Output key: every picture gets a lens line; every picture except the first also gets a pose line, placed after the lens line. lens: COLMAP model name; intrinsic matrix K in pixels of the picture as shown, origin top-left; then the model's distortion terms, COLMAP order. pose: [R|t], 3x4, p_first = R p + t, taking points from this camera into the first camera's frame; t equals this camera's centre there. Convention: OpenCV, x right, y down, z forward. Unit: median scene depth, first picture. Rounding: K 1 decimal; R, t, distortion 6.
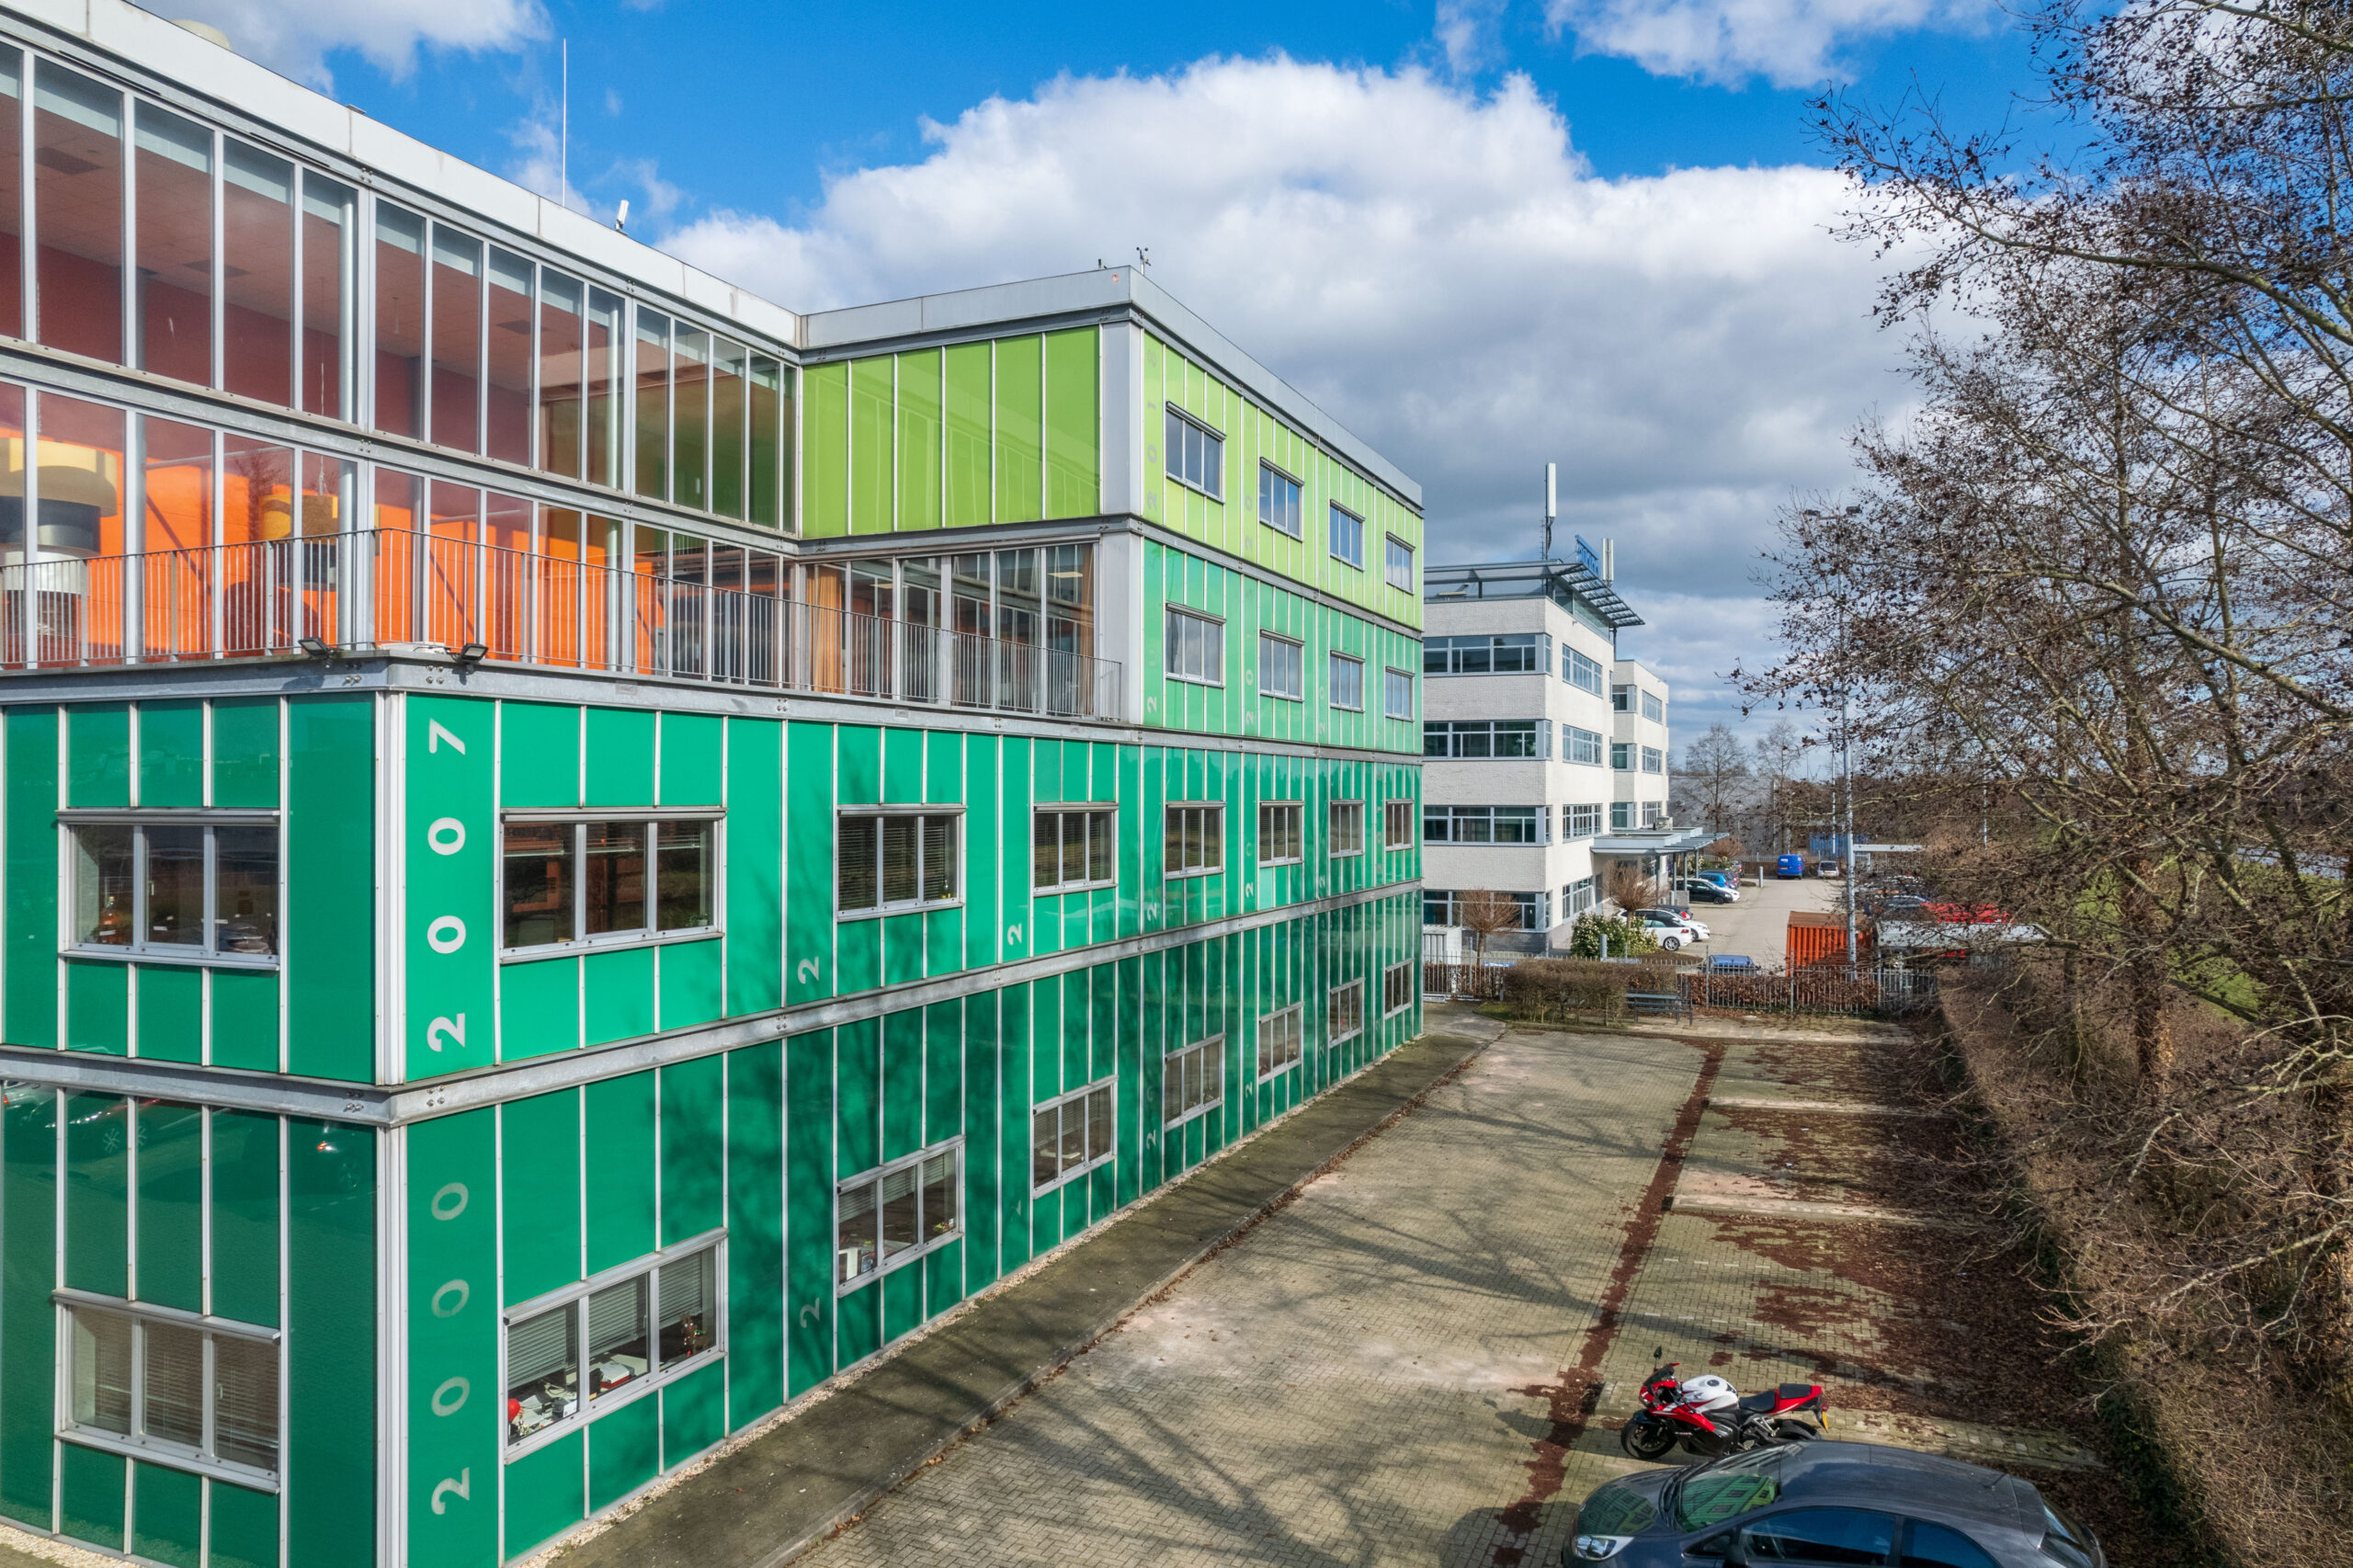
lens RADIAL K [[1518.3, 0, 1185.5], [0, 1518.3, 789.8], [0, 0, 1]] dist [-0.046171, 0.016315]
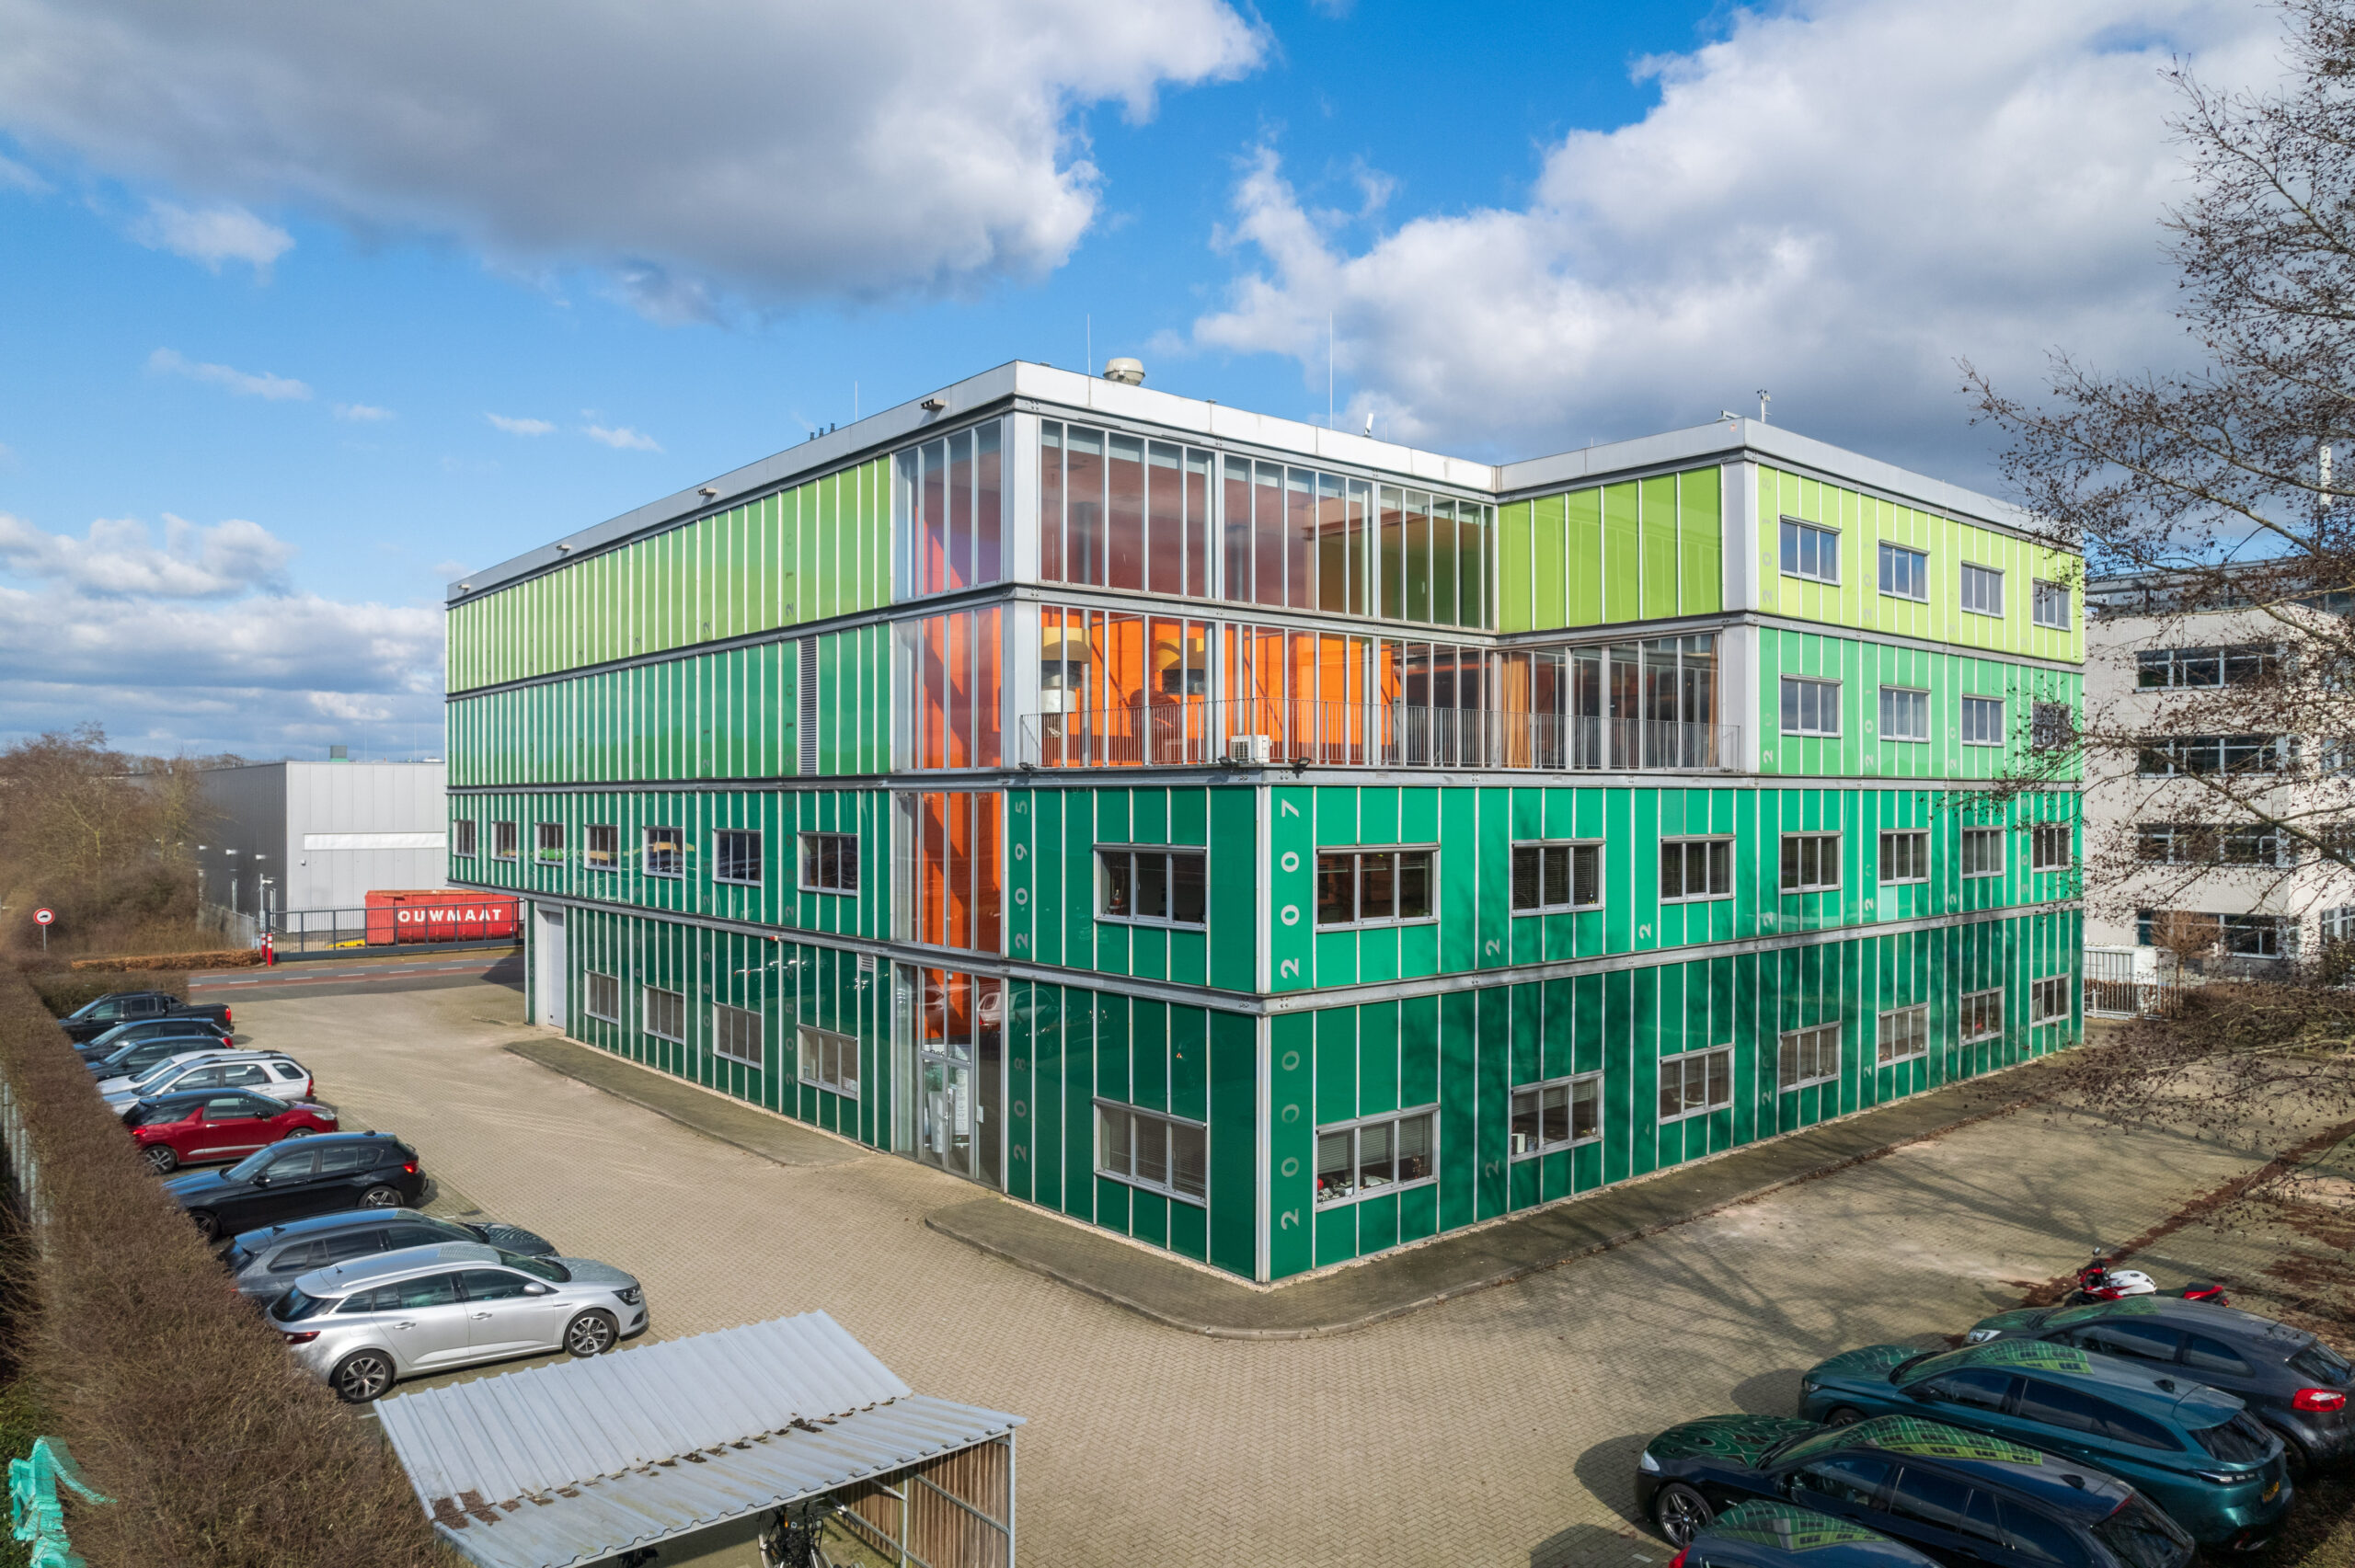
lens RADIAL K [[1519.4, 0, 1184.0], [0, 1519.4, 796.1], [0, 0, 1]] dist [-0.046171, 0.016315]
pose [[0.891072, -0.002053, -0.453858, 0.155317], [0.002618, 0.999996, 0.000615, -0.033419], [0.453855, -0.001736, 0.891074, -0.469182]]
